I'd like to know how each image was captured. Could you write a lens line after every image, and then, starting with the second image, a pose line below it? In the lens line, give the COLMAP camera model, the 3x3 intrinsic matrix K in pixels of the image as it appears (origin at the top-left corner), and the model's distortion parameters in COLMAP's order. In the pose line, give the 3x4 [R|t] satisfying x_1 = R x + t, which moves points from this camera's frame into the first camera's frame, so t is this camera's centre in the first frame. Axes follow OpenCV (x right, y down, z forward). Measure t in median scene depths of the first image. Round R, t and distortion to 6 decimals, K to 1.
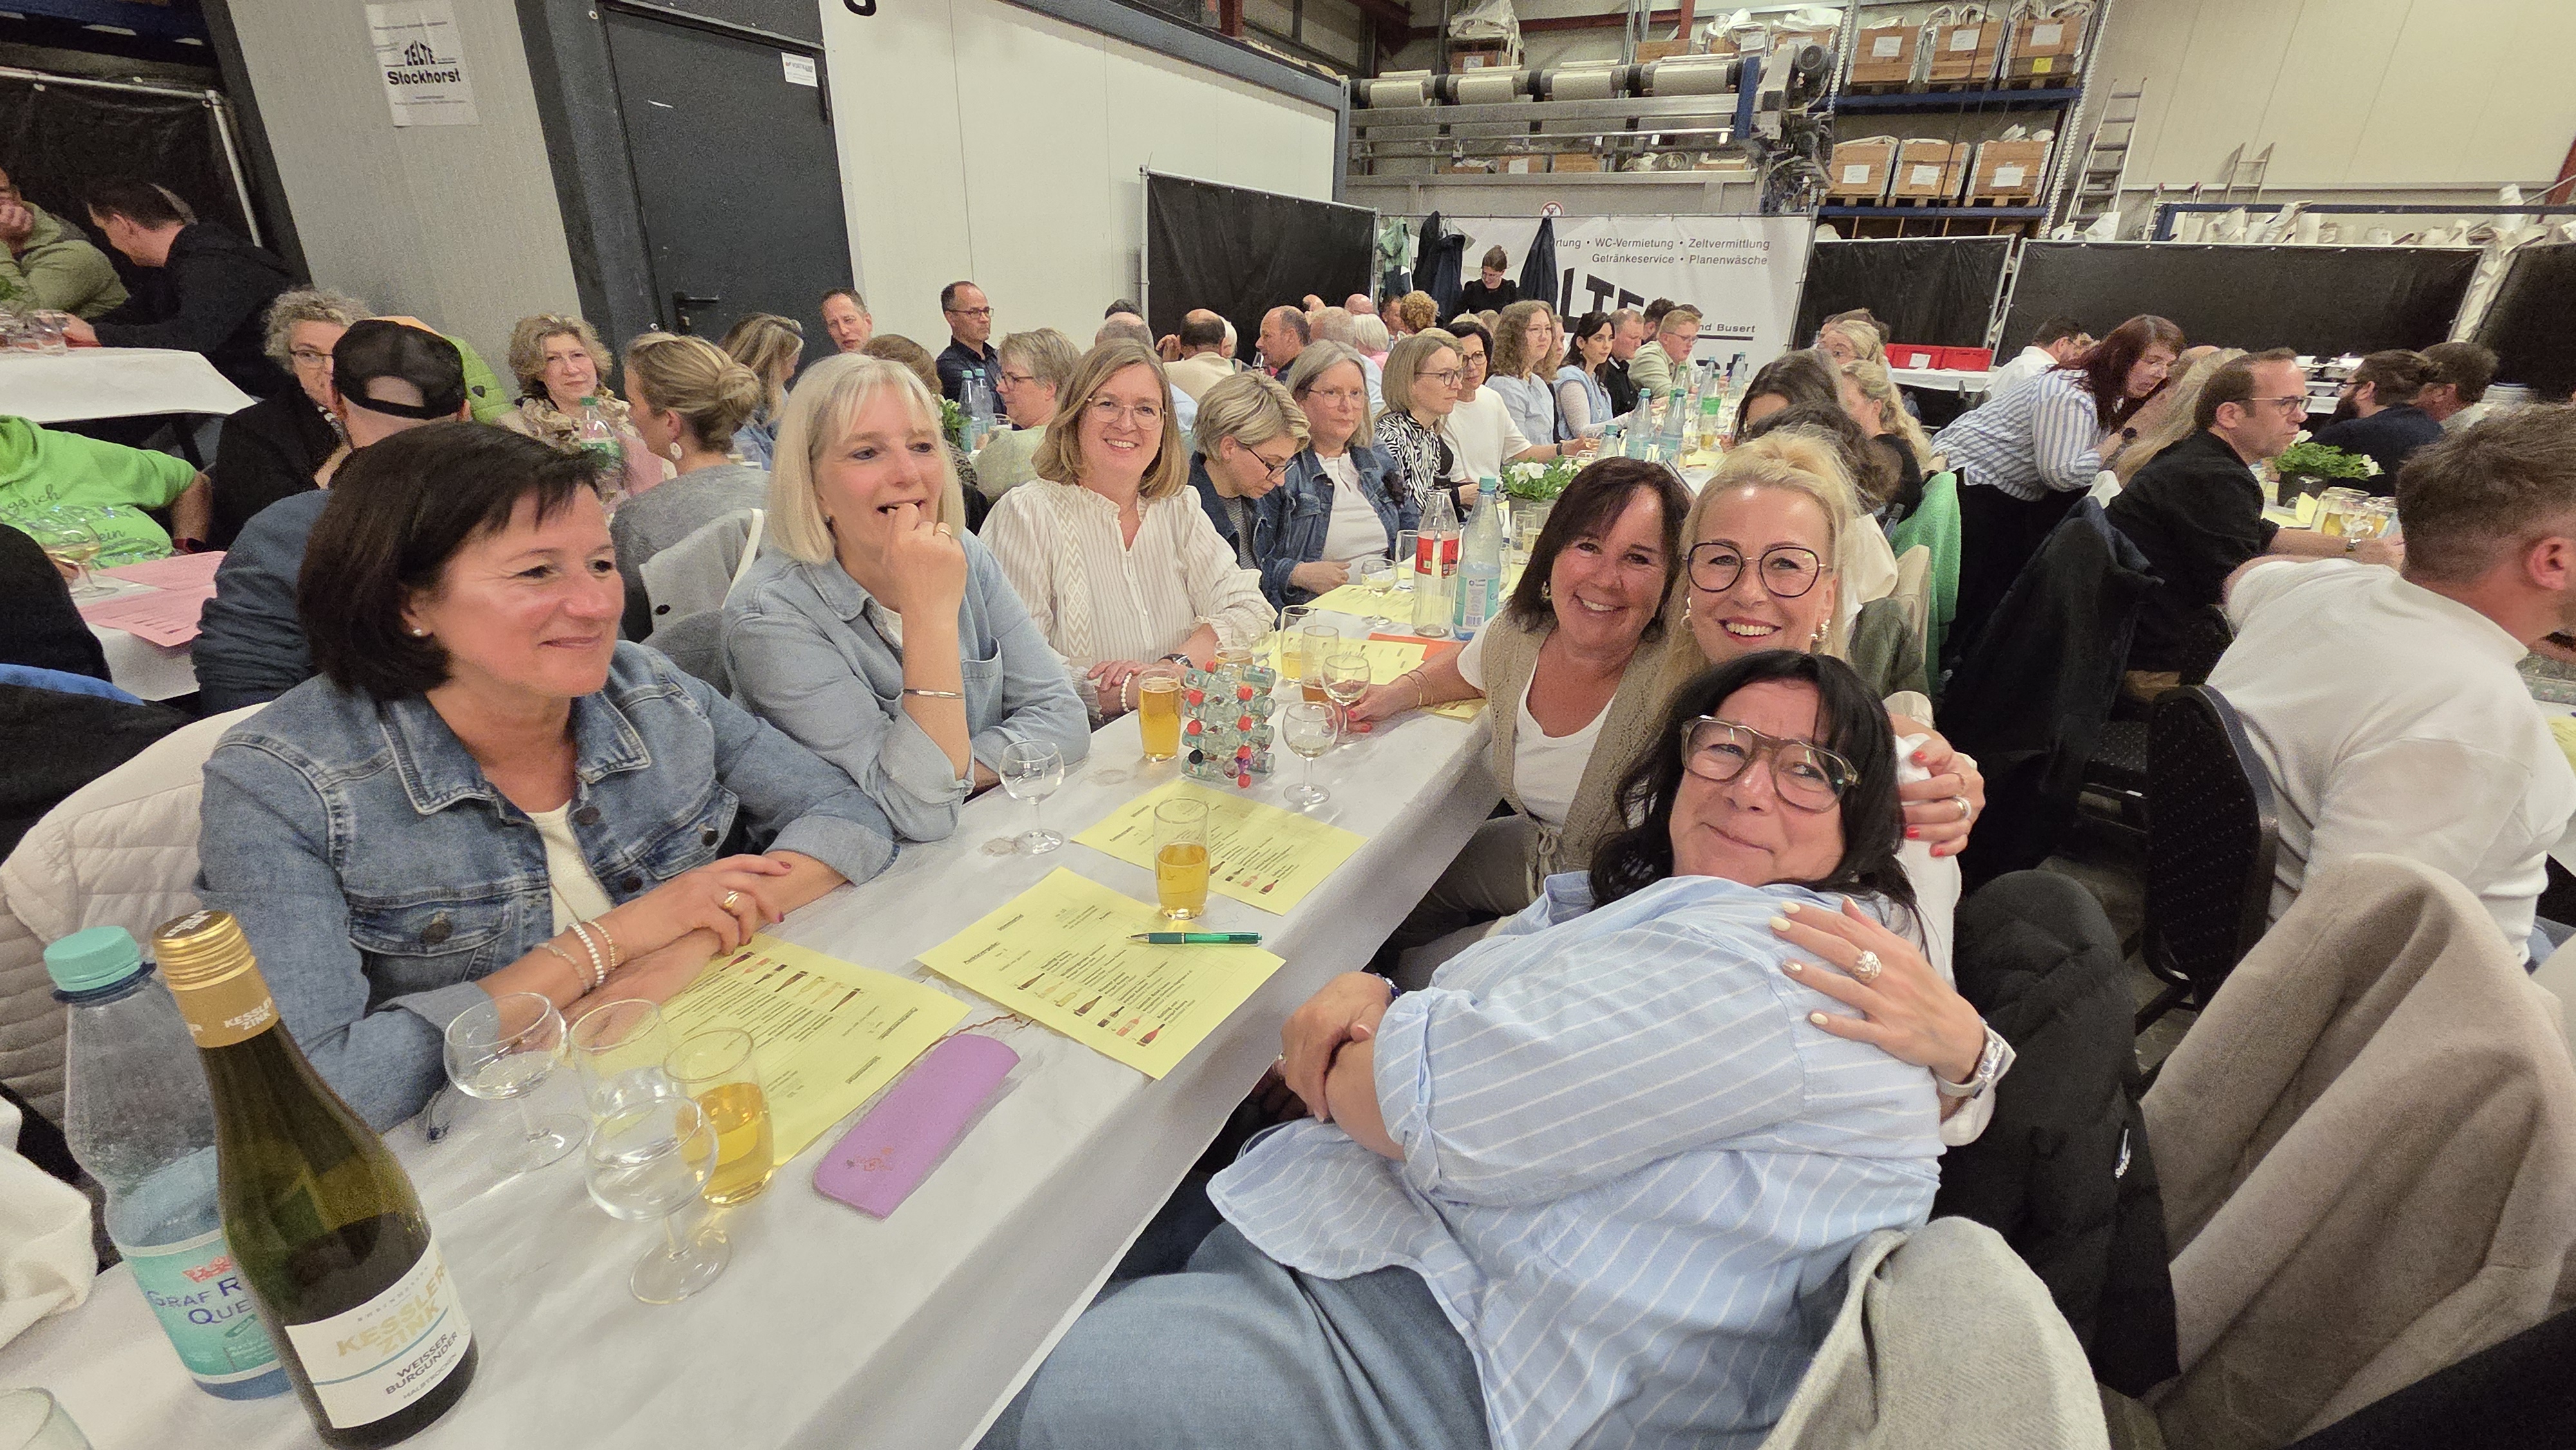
lens RADIAL K [[1045.0, 0, 1308.5], [0, 1045.0, 732.9], [0, 0, 1]] dist [0.004862, -0.002686]
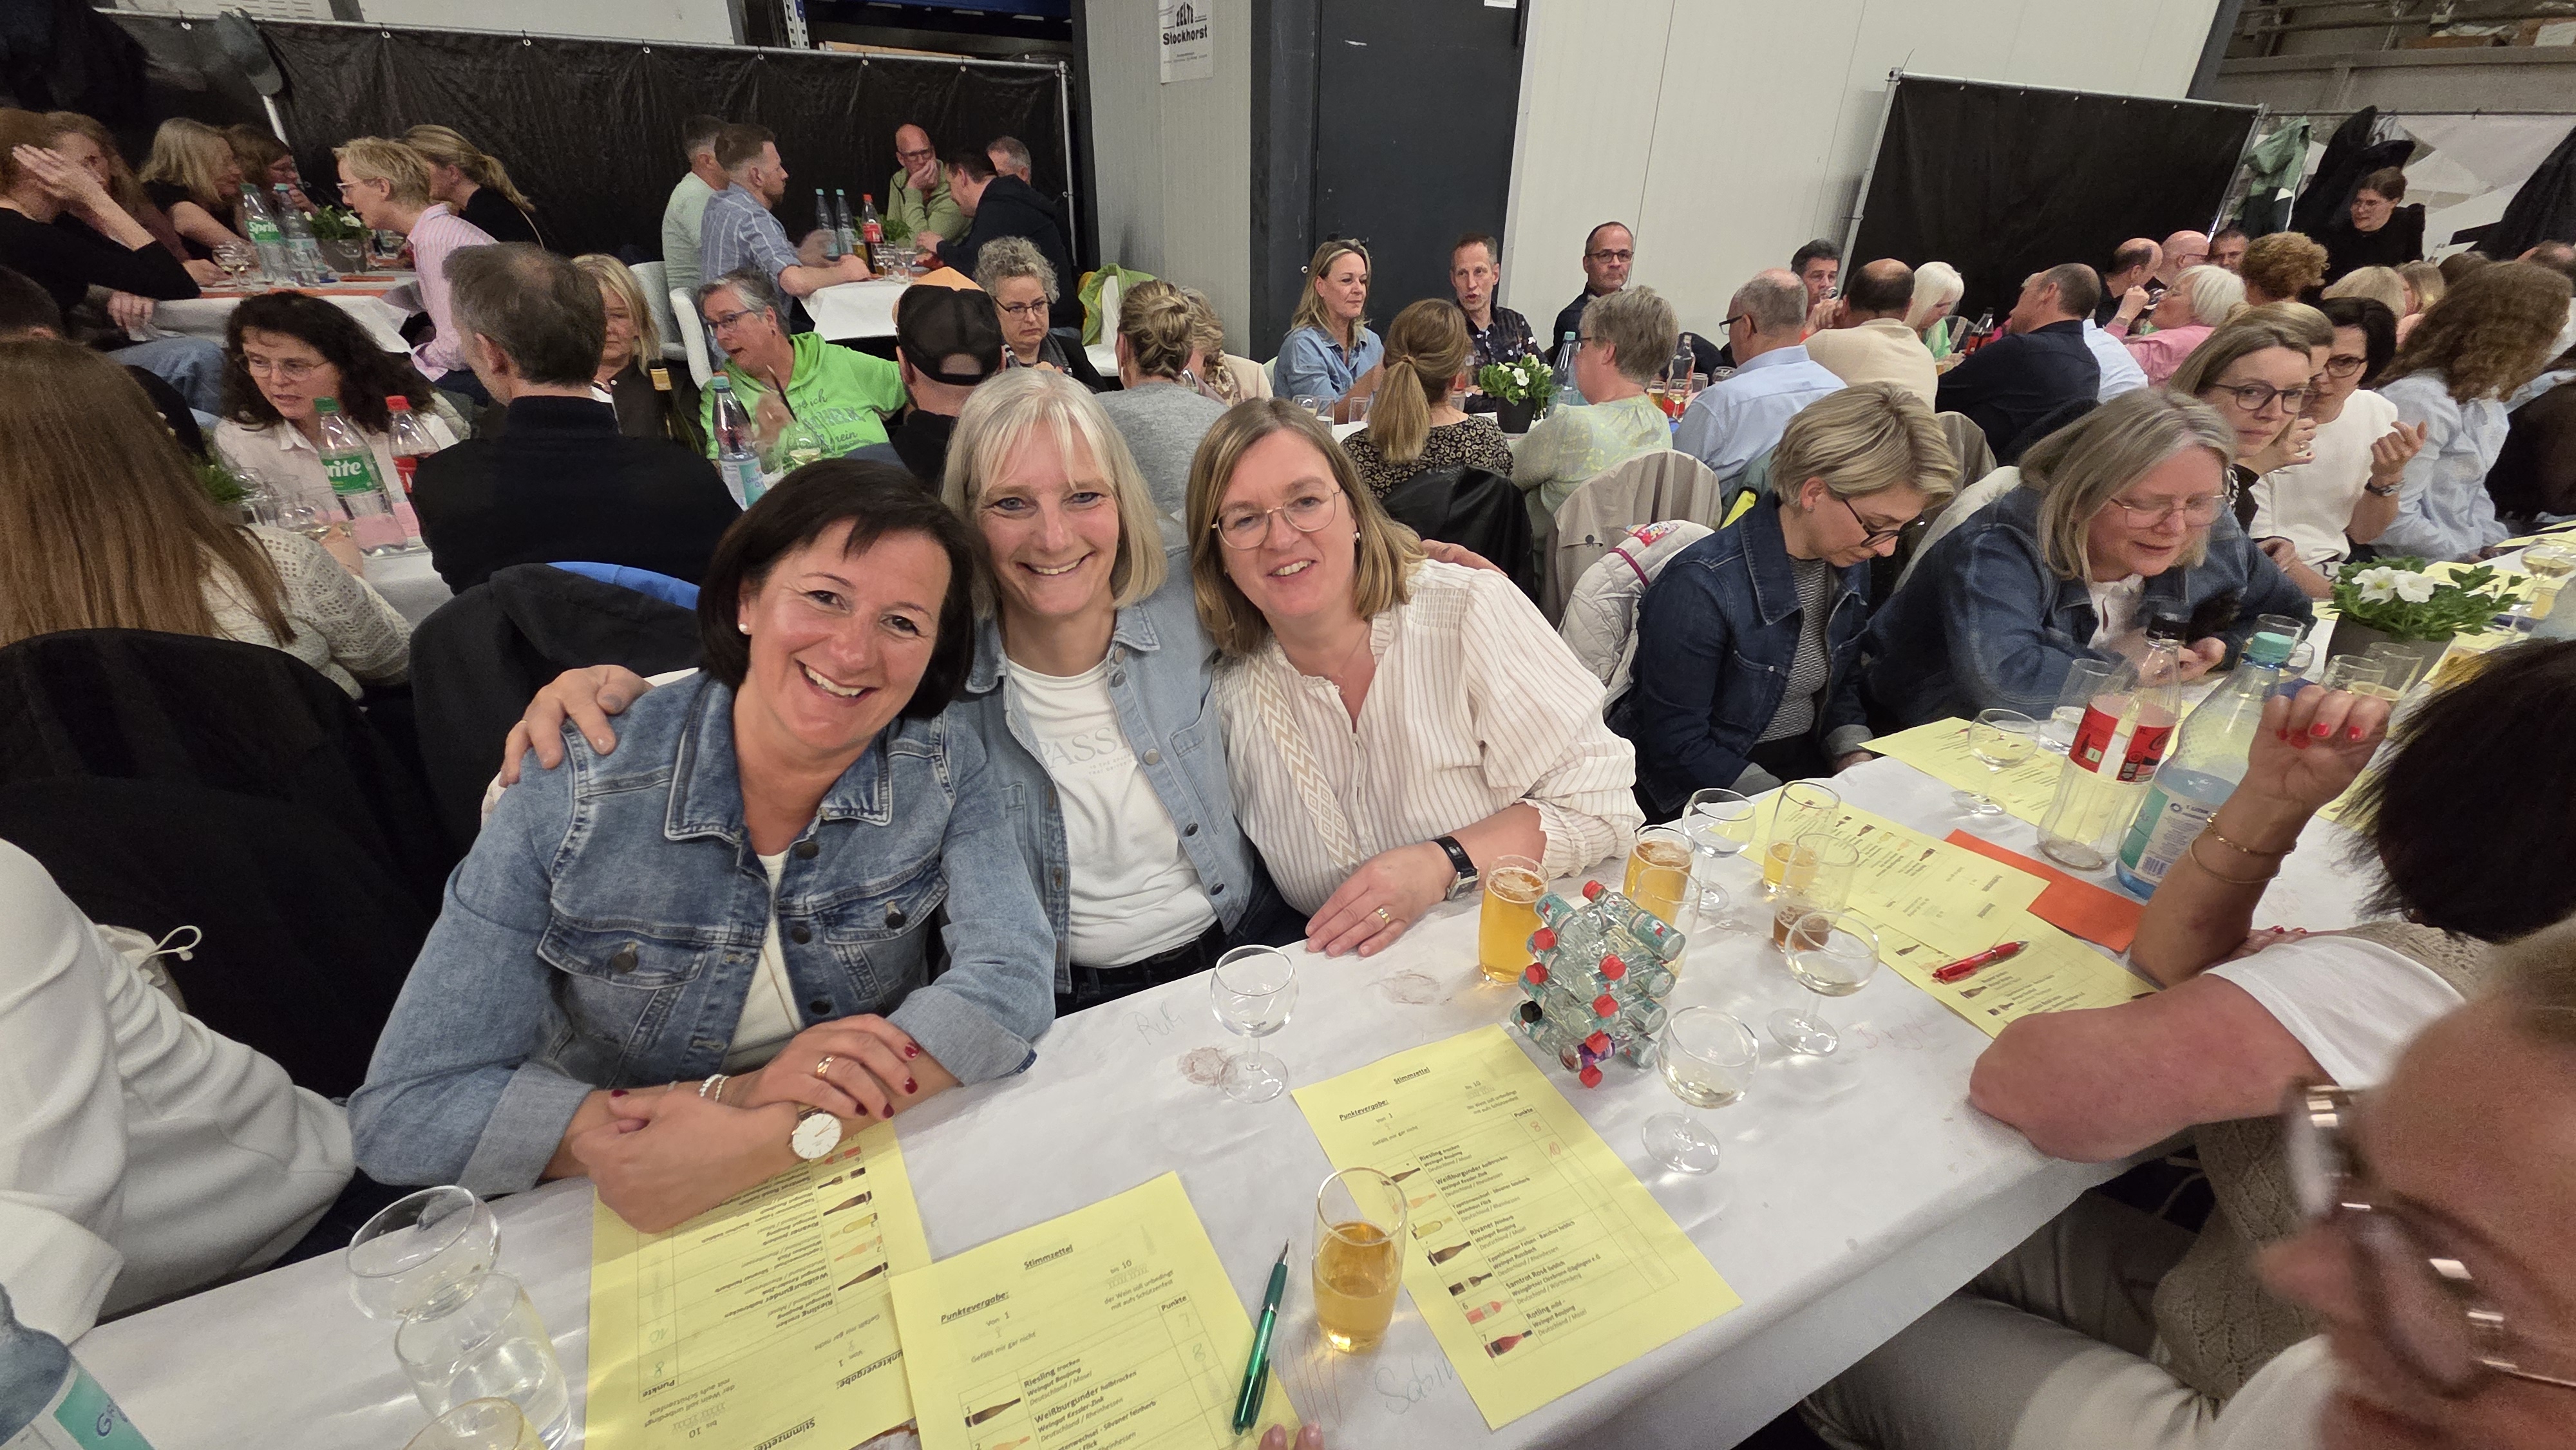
lens RADIAL K [[1045.0, 0, 1301.6], [0, 1045.0, 725.6], [0, 0, 1]] dist [0.004862, -0.002686]
pose [[0.814173, 0.254668, -0.521791, 0.012898], [-0.225115, 0.966837, 0.120622, -0.034766], [0.535206, 0.019256, 0.844502, 0.061918]]
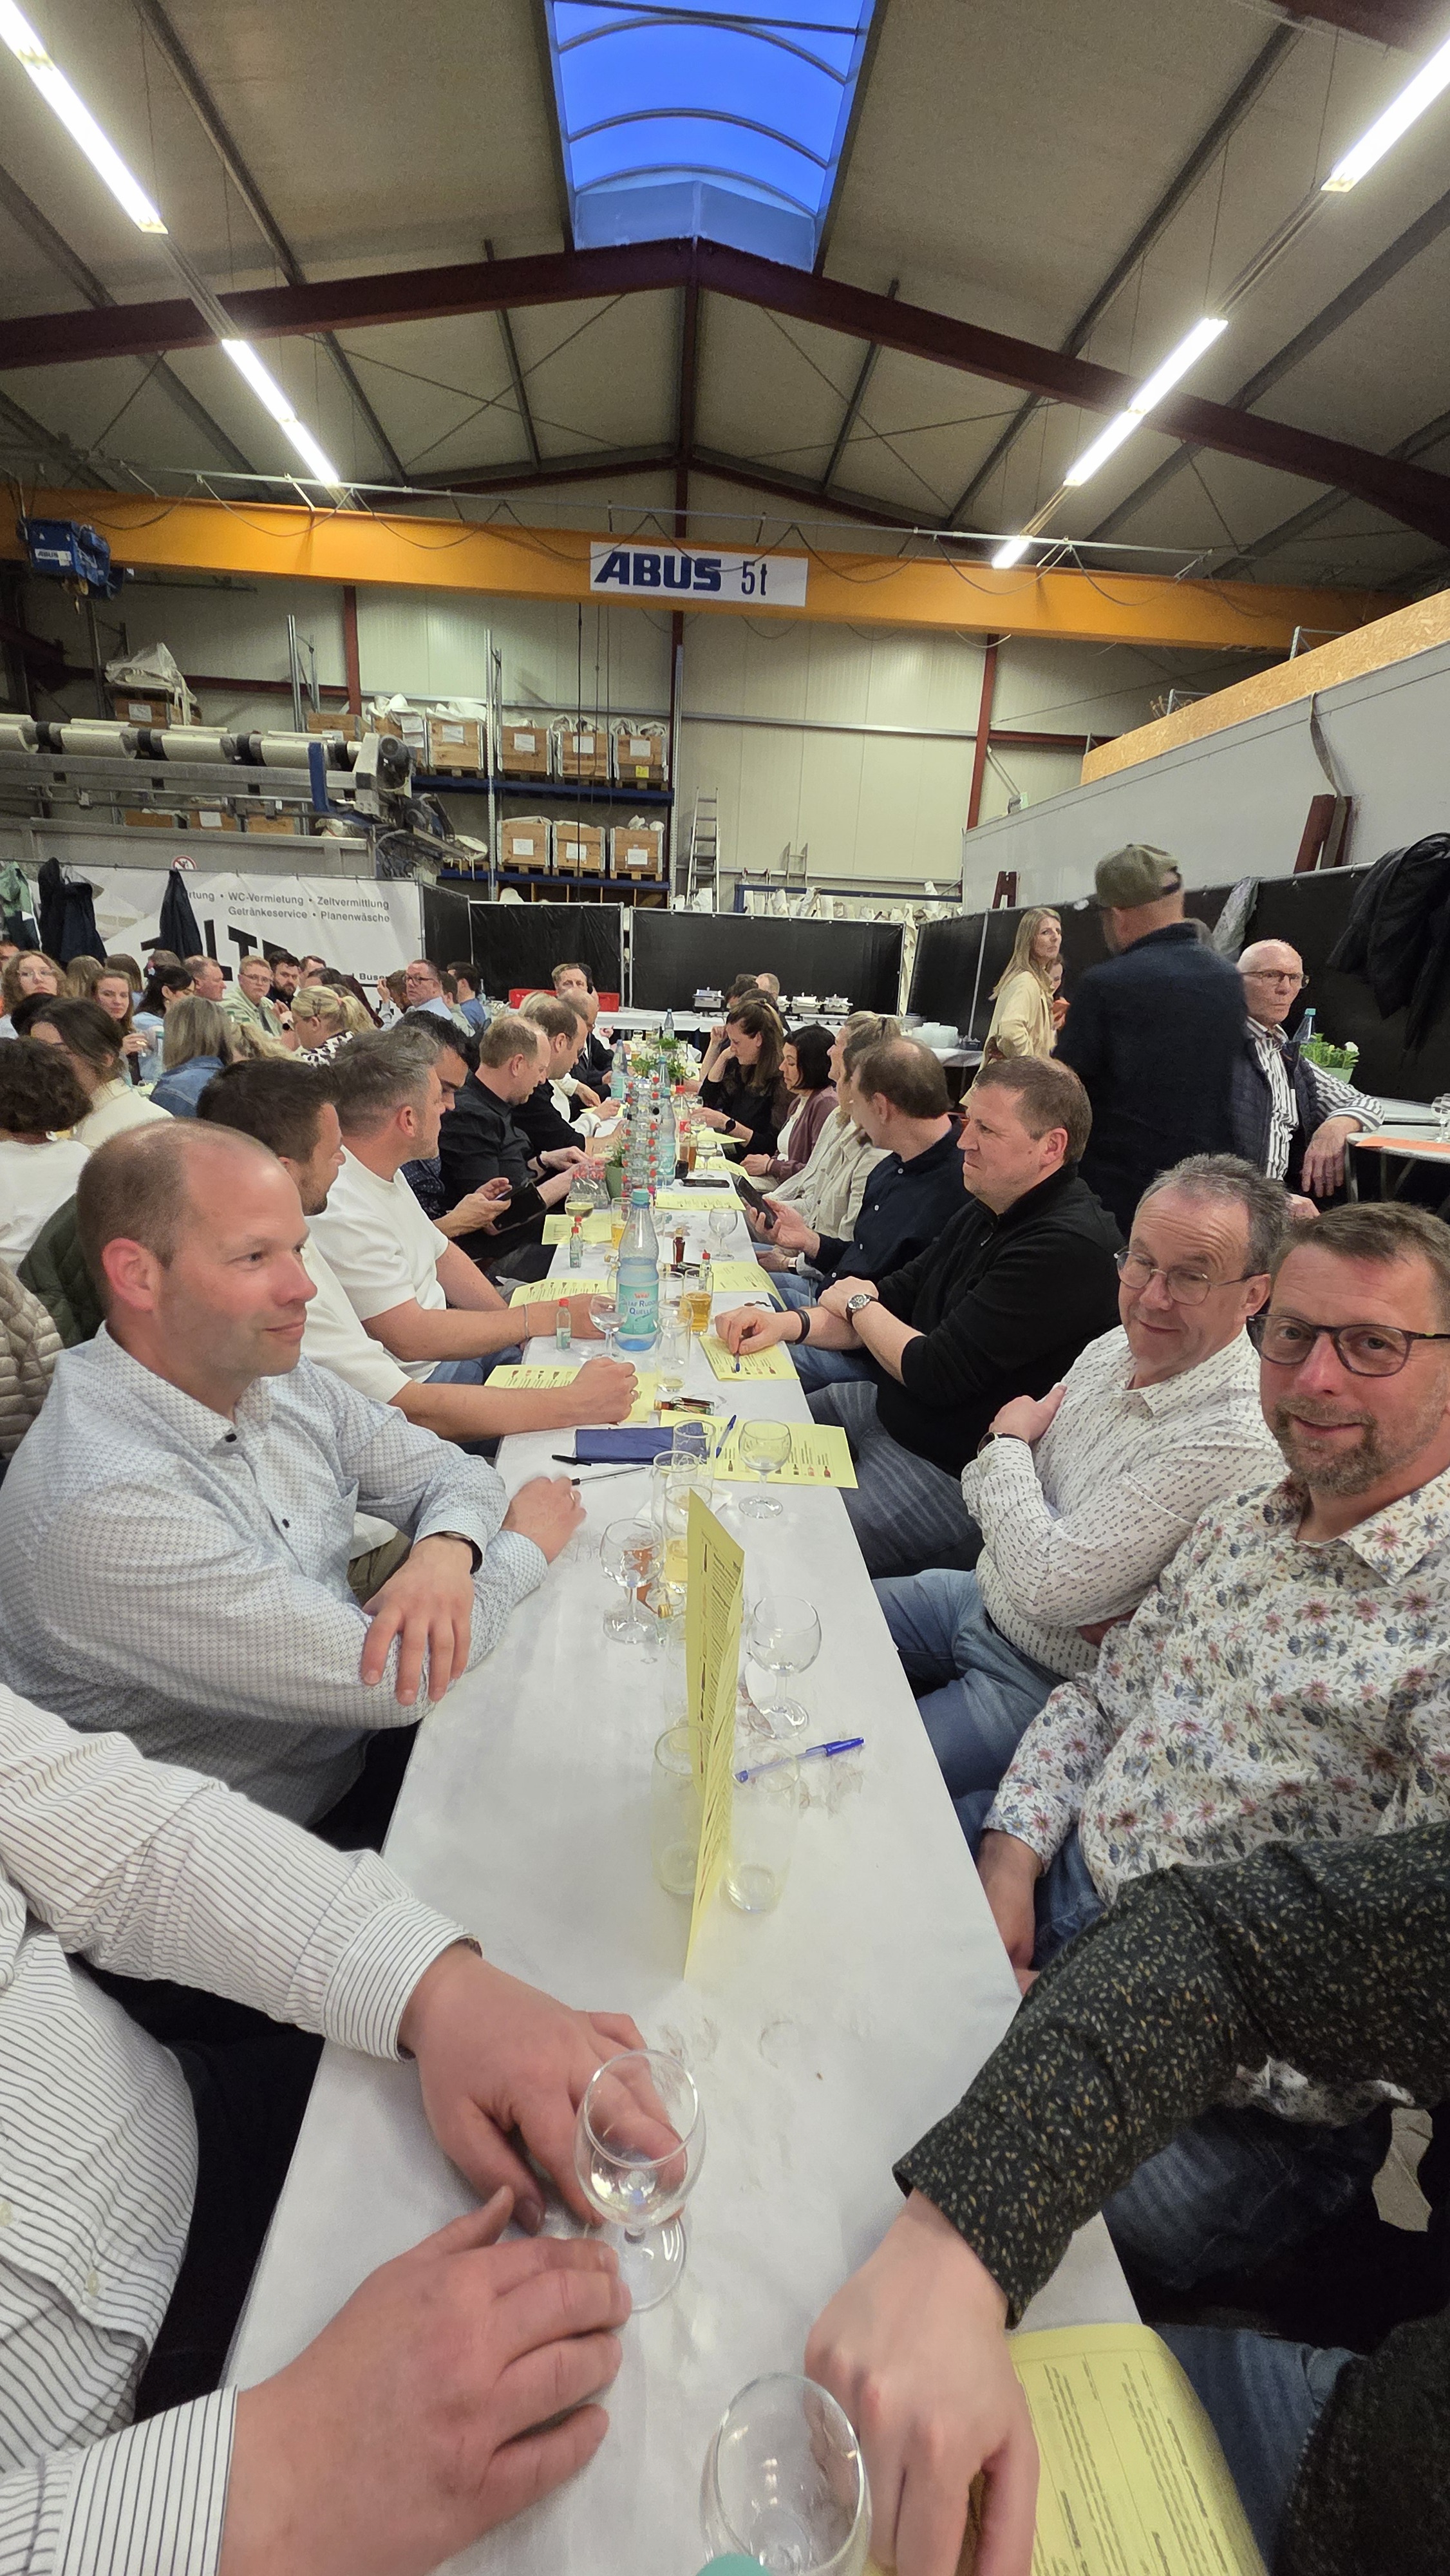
lens RADIAL K [[1045.0, 0, 713.6], [0, 1045.0, 1302.3], [0, 0, 1]] dist [0.004862, -0.002686]
pose [[0.864069, -0.147972, 0.481133, 0.123655], [0.179834, 0.983483, -0.020496, 0.036579], [-0.470153, 0.104234, 0.876408, -0.096566]]
